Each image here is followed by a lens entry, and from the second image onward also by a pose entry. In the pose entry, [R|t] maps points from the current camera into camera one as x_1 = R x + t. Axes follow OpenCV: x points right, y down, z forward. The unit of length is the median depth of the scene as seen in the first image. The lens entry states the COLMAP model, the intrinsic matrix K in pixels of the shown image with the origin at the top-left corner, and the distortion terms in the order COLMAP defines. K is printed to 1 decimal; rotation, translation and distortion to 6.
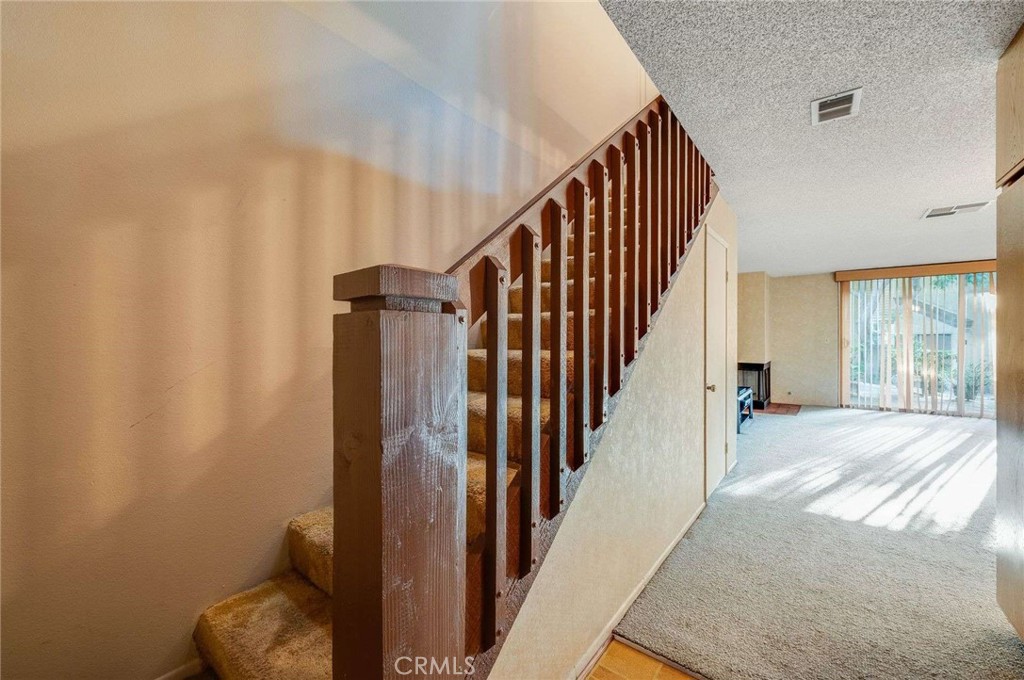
lens RADIAL K [[410.7, 0, 510.5], [0, 410.7, 341.8], [0, 0, 1]] dist [0.001536, 0.000292]
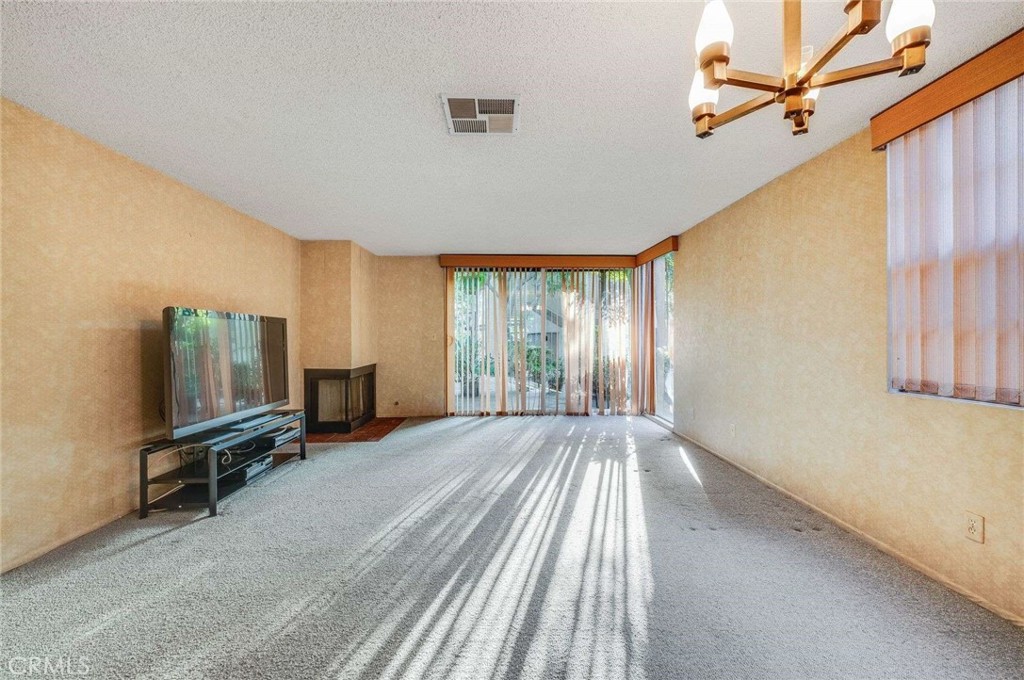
lens RADIAL K [[410.7, 0, 512.7], [0, 410.7, 340.3], [0, 0, 1]] dist [0.001536, 0.000292]
pose [[0.769504, -0.010209, 0.638561, 0.395511], [0.013854, 0.999904, -0.000709, 0.007515], [-0.638492, 0.009392, 0.769571, 0.283407]]
